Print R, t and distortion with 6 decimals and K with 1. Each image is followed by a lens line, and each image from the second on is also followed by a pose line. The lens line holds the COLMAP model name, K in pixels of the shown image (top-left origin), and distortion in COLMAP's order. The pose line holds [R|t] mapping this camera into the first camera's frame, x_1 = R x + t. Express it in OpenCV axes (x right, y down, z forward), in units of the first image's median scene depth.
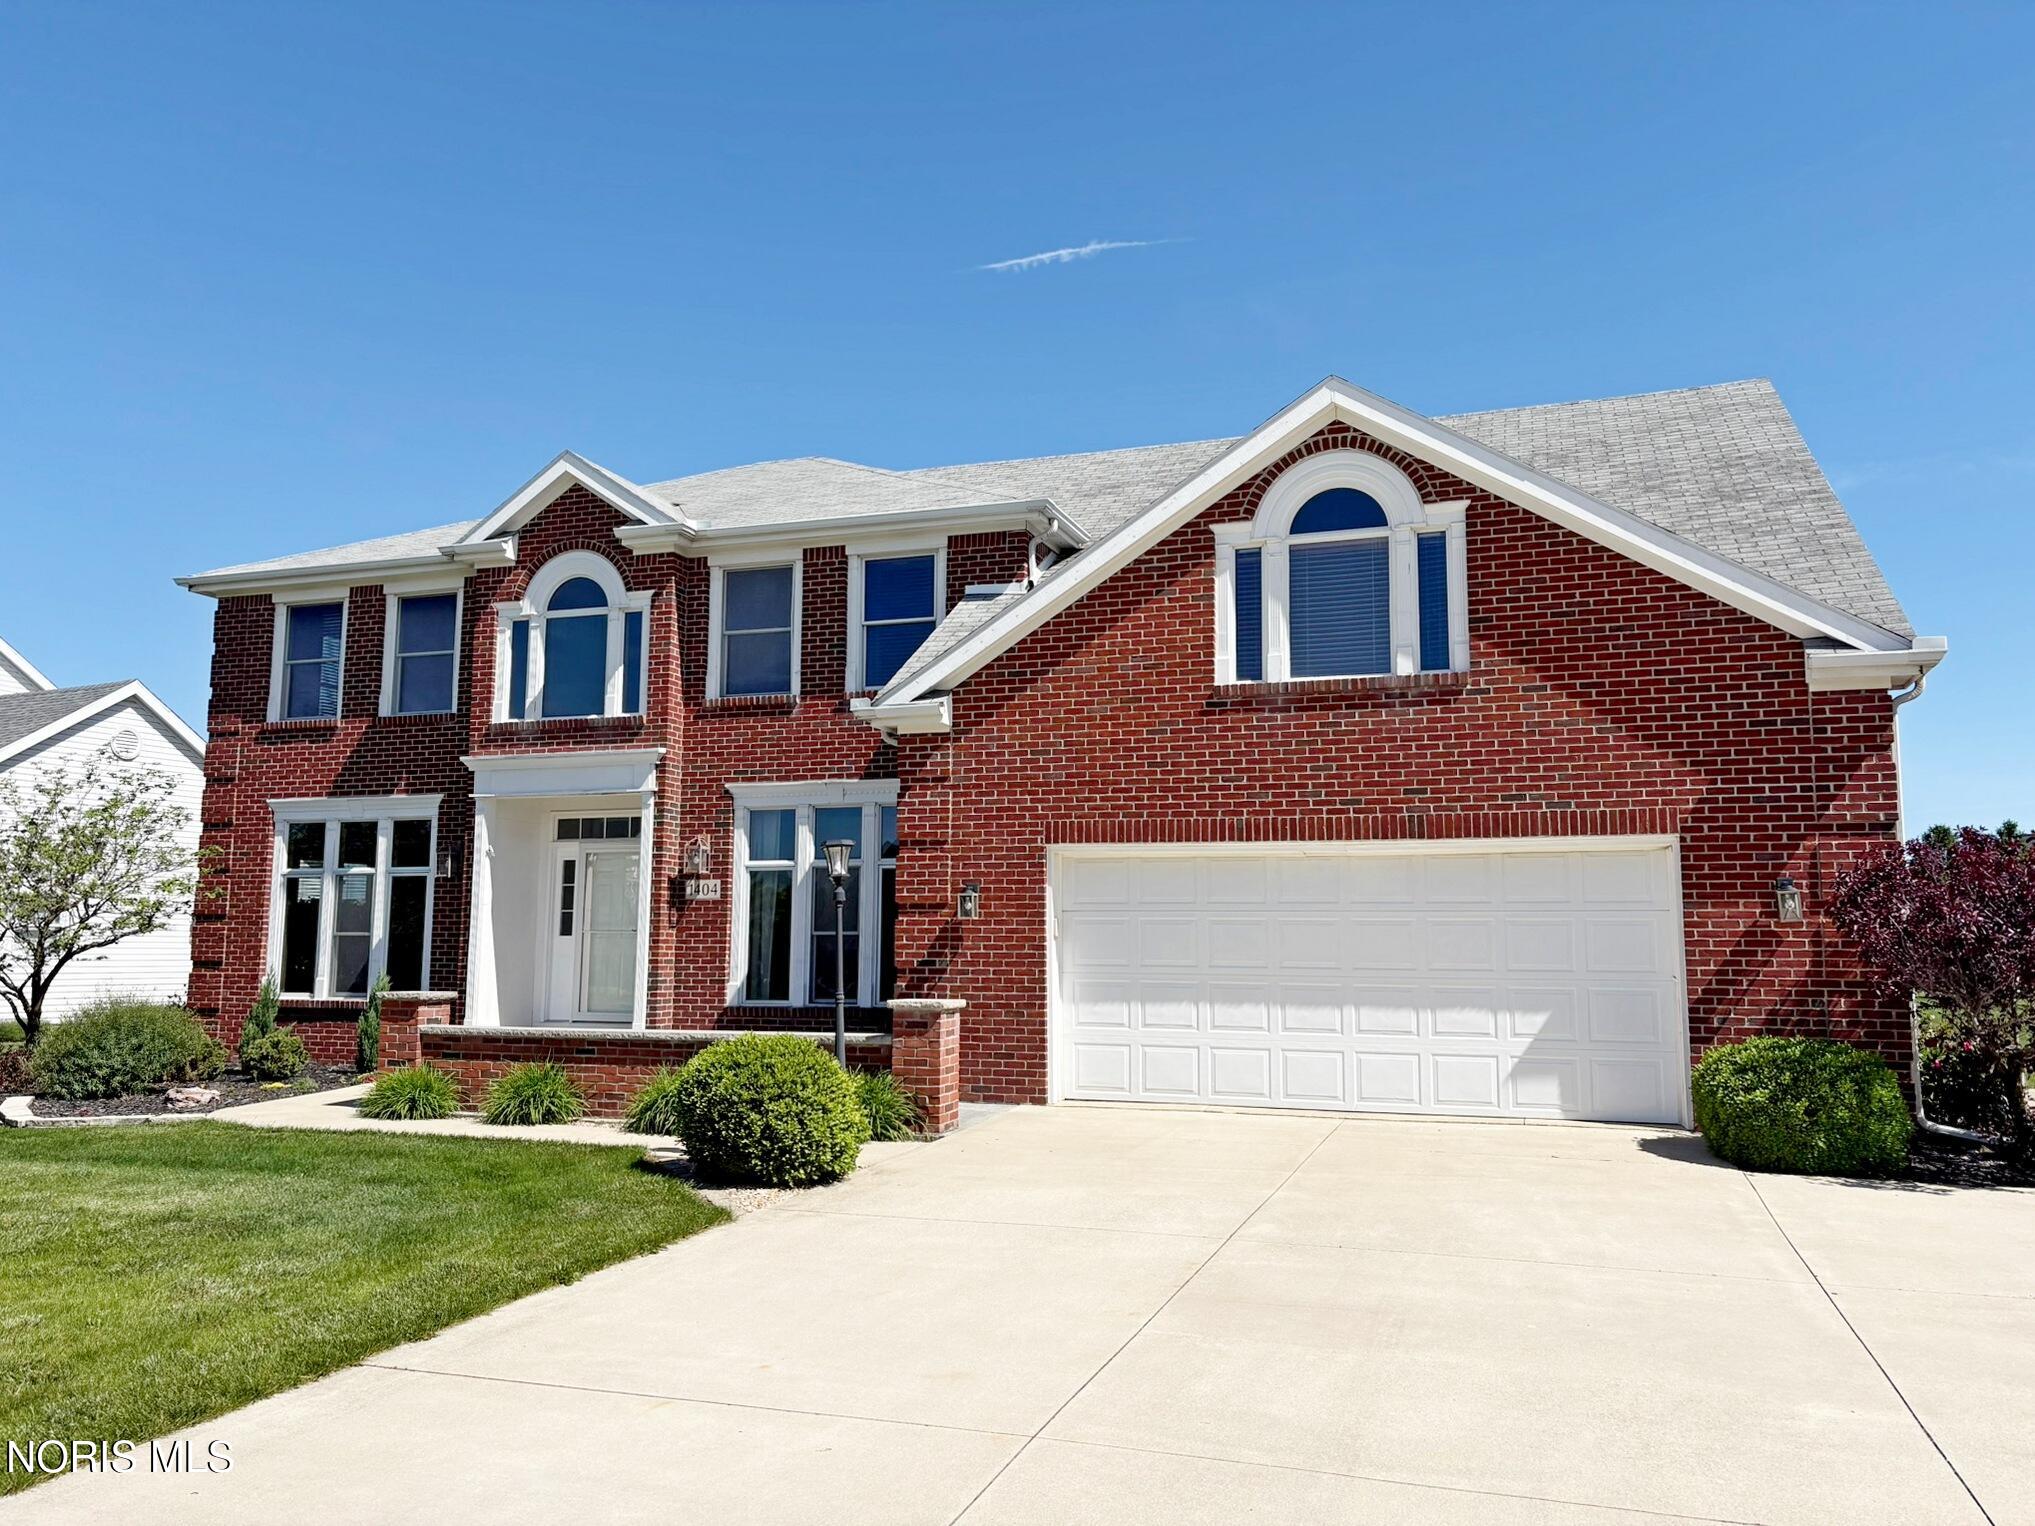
lens RADIAL K [[1554.3, 0, 1005.6], [0, 1554.3, 762.7], [0, 0, 1]] dist [0.157534, -0.451428]
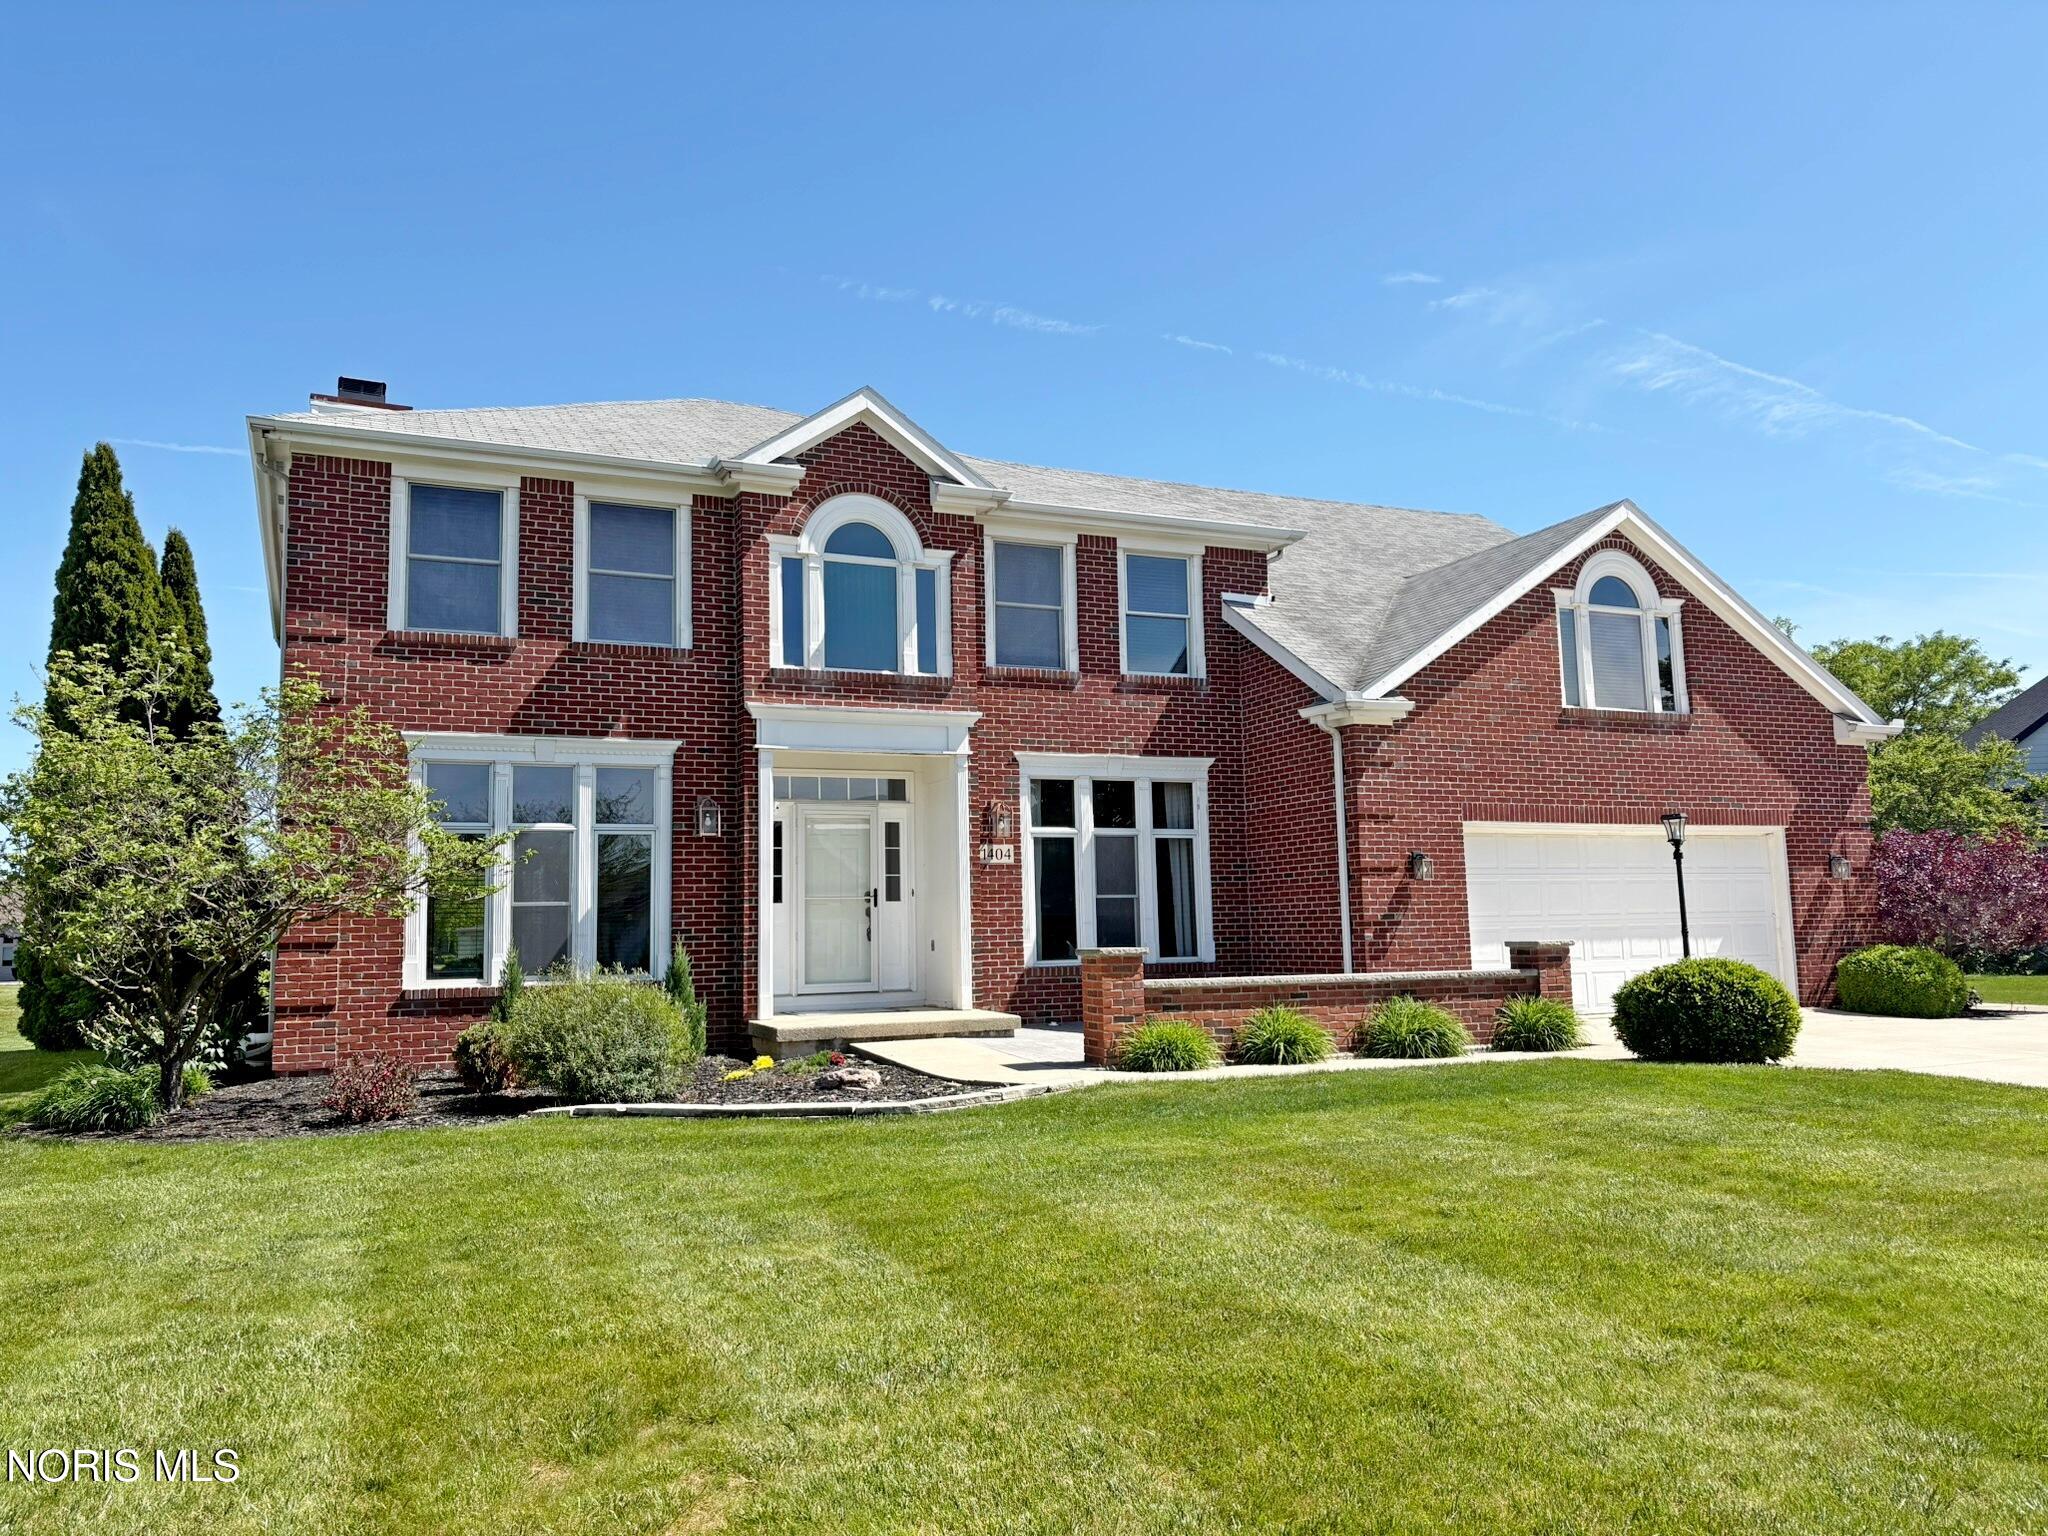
lens RADIAL K [[1564.2, 0, 1012.0], [0, 1564.2, 767.7], [0, 0, 1]] dist [0.157534, -0.451428]
pose [[0.715987, 0.053430, 0.696066, -0.907566], [-0.059455, 0.998111, -0.015458, 0.040640], [-0.695577, -0.030317, 0.717812, 0.268992]]
